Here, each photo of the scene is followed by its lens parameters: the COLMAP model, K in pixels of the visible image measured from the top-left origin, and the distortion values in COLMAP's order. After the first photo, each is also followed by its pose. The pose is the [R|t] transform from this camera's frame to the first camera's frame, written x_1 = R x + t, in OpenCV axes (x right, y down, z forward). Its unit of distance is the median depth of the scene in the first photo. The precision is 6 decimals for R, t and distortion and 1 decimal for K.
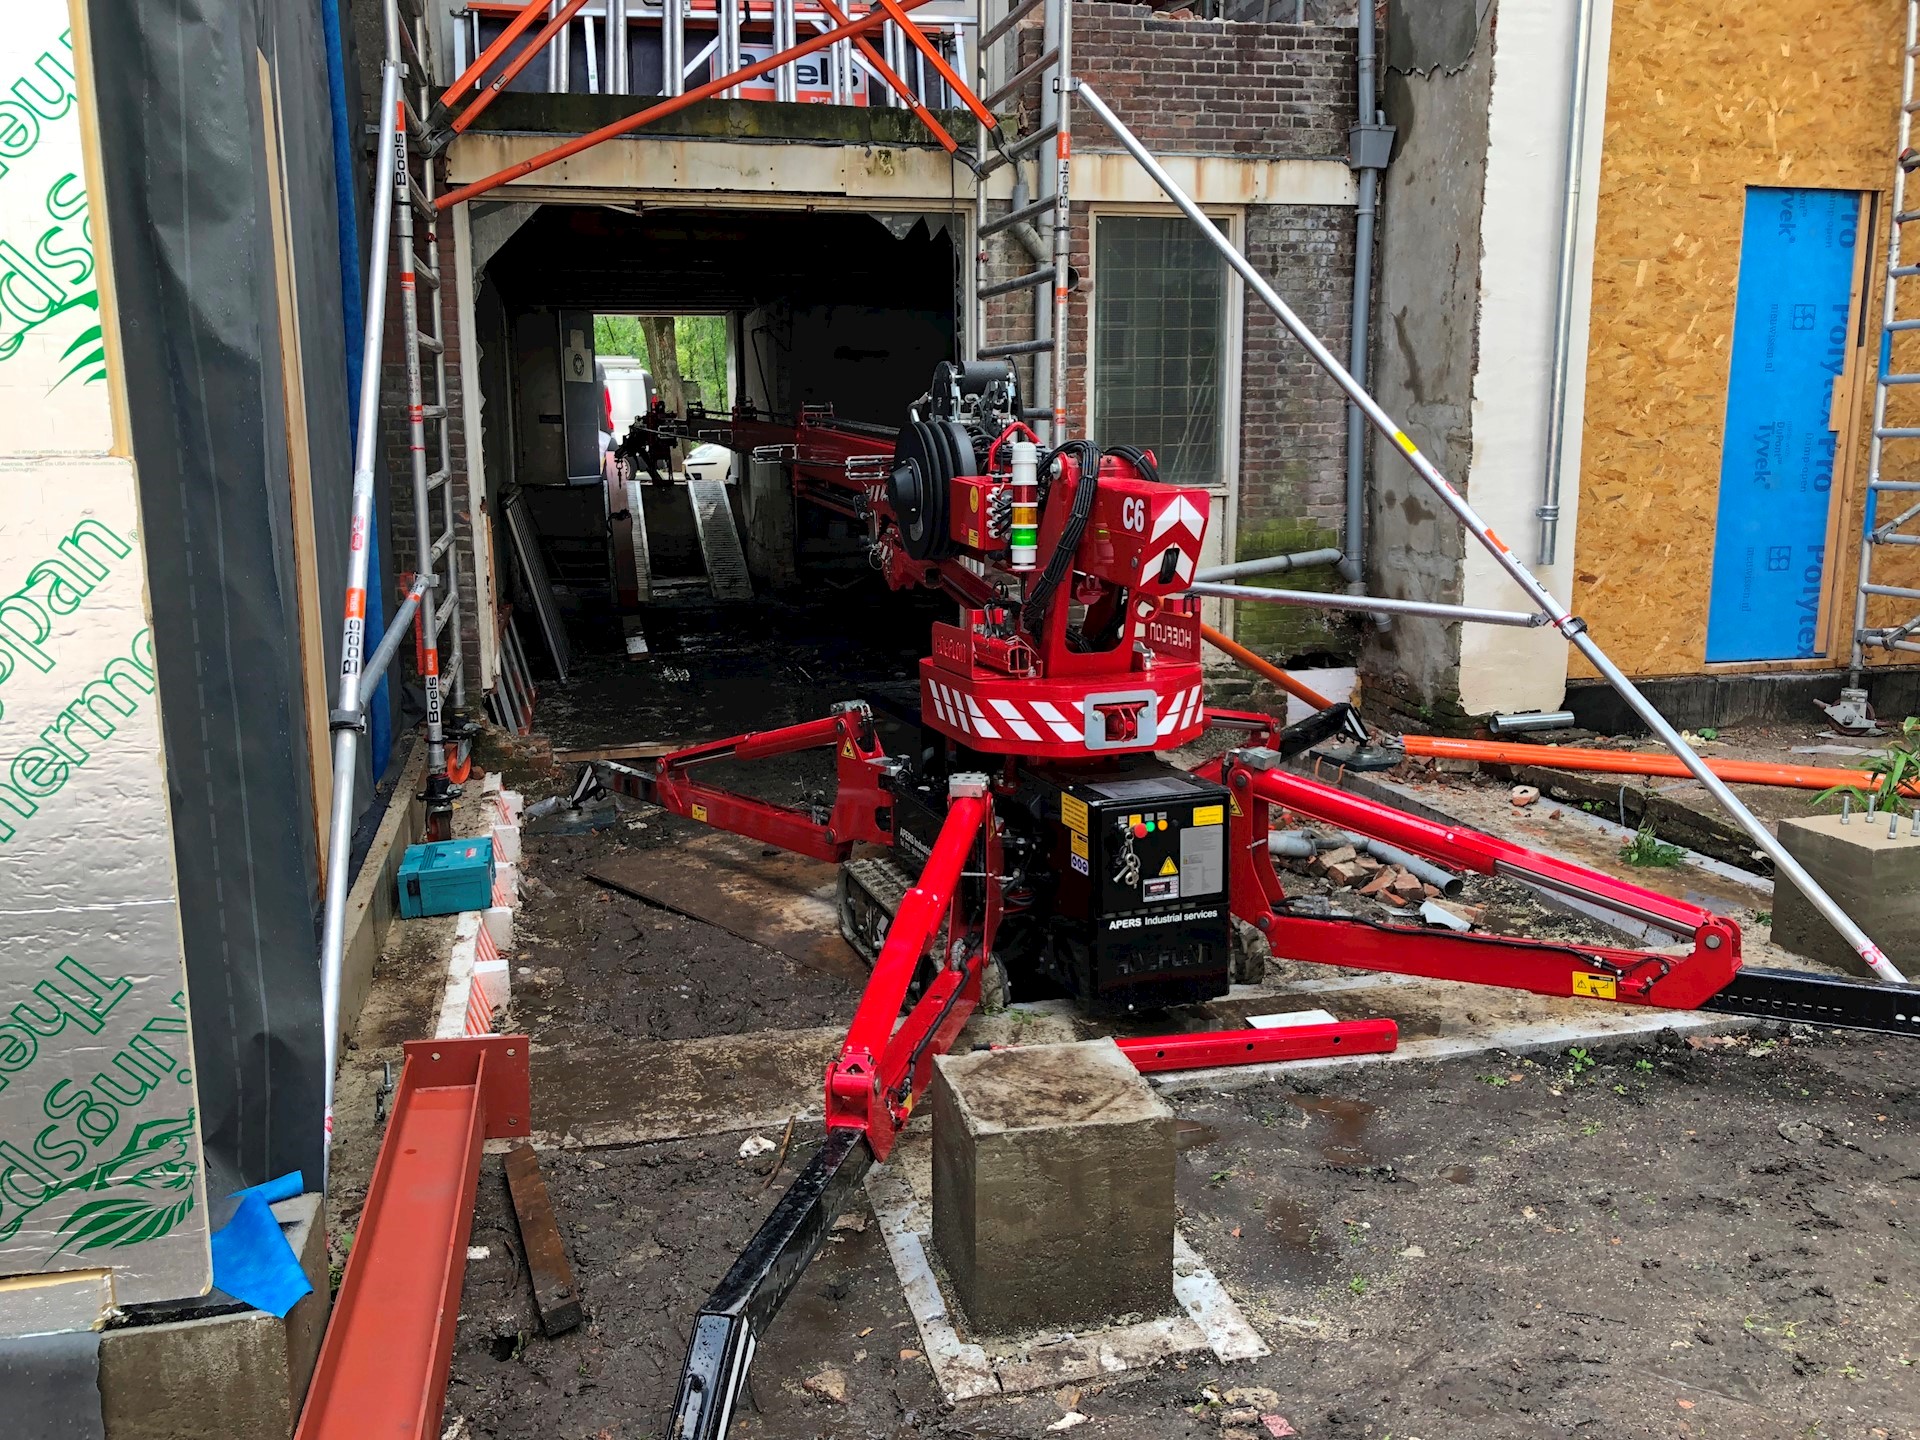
lens RADIAL K [[1568.9, 0, 956.4], [0, 1568.9, 708.0], [0, 0, 1]] dist [0.018925, 0.002512]
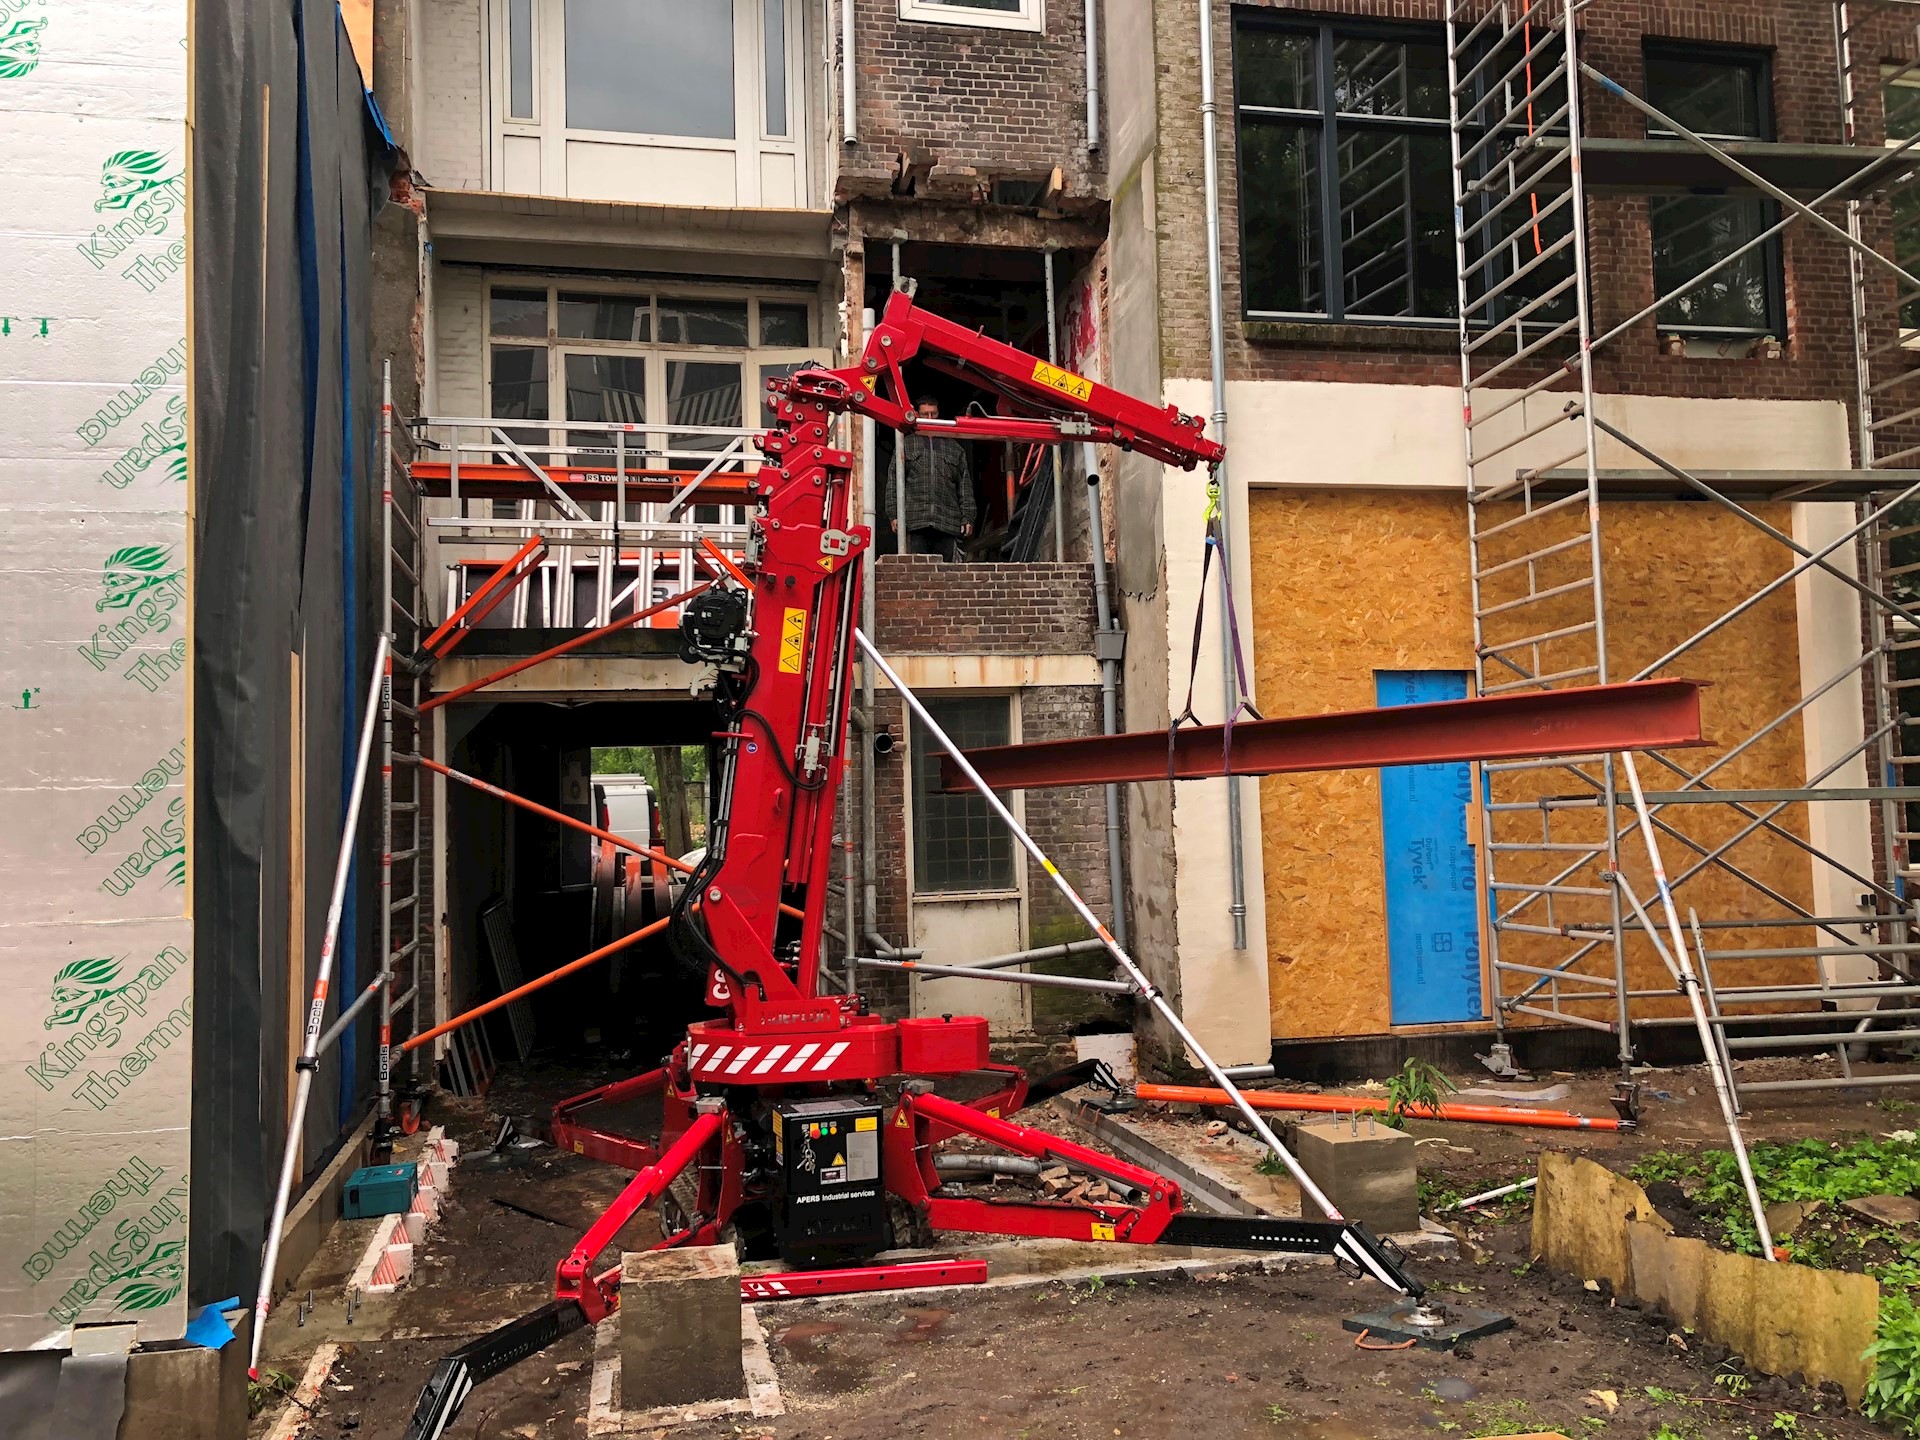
lens RADIAL K [[1568.9, 0, 956.4], [0, 1568.9, 708.0], [0, 0, 1]] dist [0.018925, 0.002512]
pose [[0.999517, -0.021060, -0.022860, 0.173665], [0.014806, 0.969261, -0.245588, 0.033076], [0.027330, 0.245131, 0.969105, -0.339469]]
